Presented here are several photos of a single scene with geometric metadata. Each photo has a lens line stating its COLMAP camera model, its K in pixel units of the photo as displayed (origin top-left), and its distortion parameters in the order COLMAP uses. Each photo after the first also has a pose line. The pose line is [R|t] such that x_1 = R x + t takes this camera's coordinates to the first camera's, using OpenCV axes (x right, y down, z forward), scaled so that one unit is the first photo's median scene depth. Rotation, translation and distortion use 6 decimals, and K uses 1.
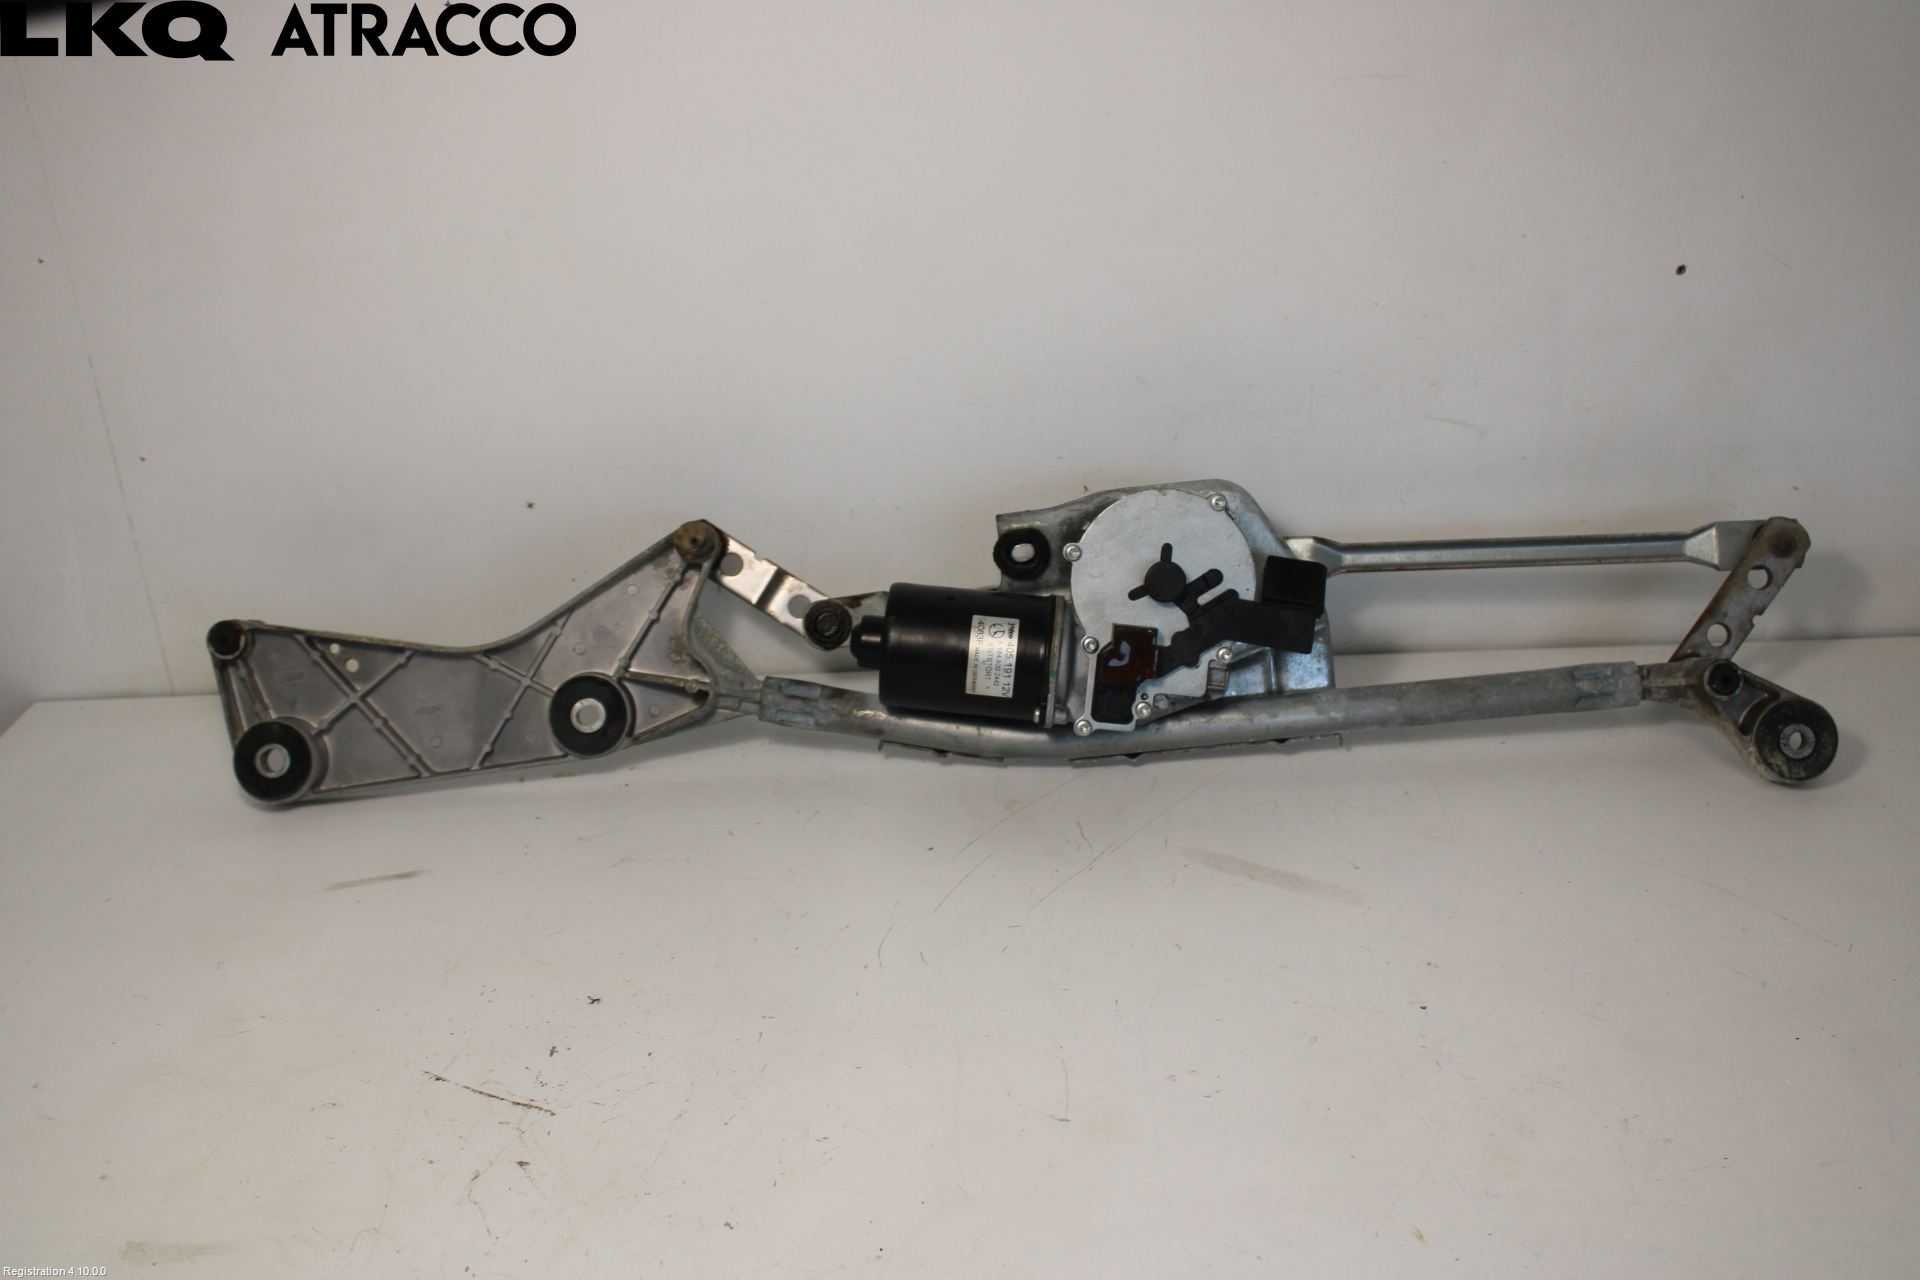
lens RADIAL K [[1703.9, 0, 960.0], [0, 1703.9, 640.0], [0, 0, 1]] dist [-0.151050, 0.133483]
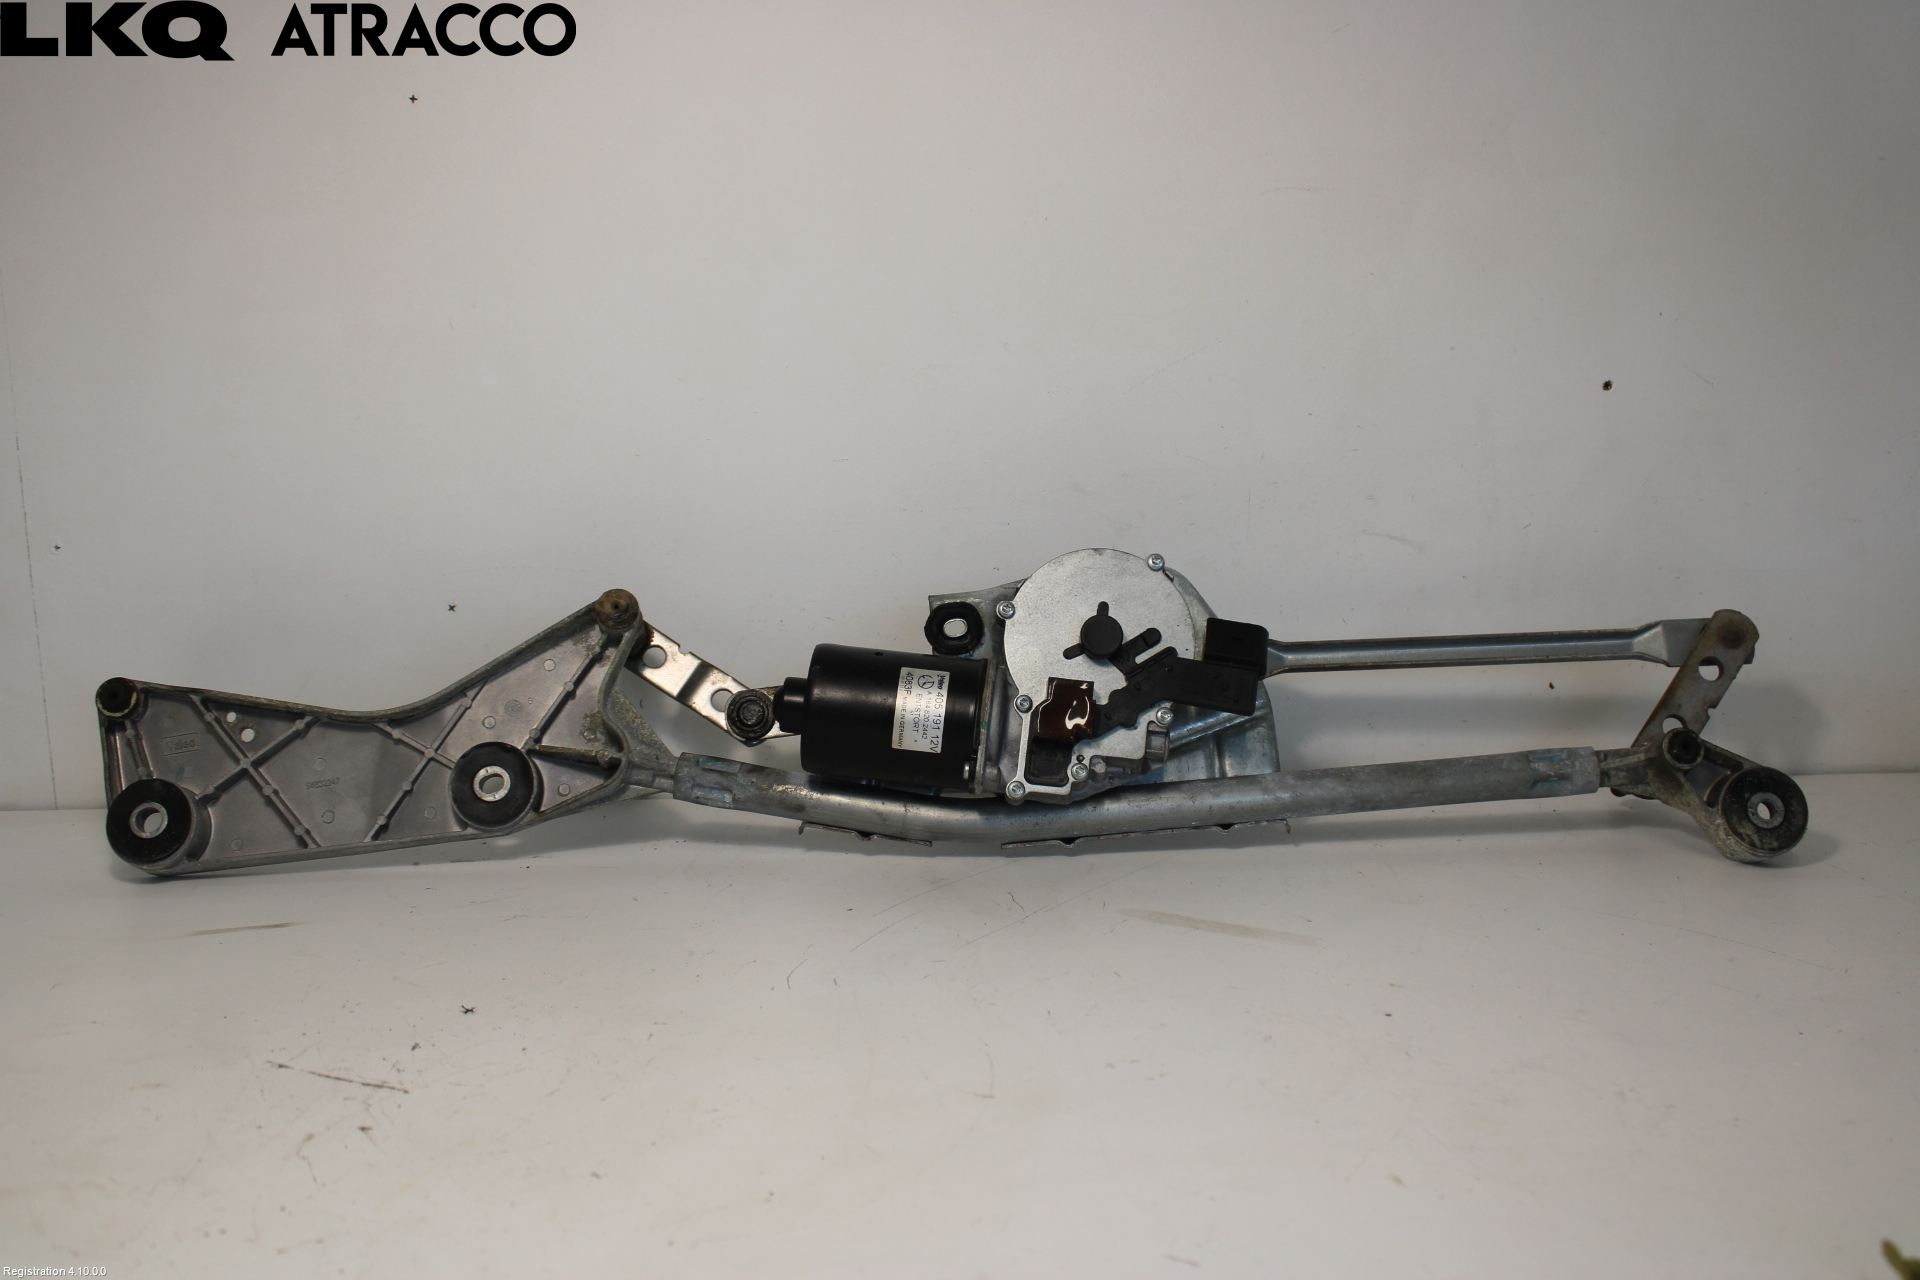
lens RADIAL K [[1703.9, 0, 960.0], [0, 1703.9, 640.0], [0, 0, 1]] dist [-0.151050, 0.133483]
pose [[0.999348, 0.022243, 0.028453, 0.012252], [-0.014214, 0.966486, -0.256326, 0.203813], [-0.033201, 0.255754, 0.966172, 0.064399]]
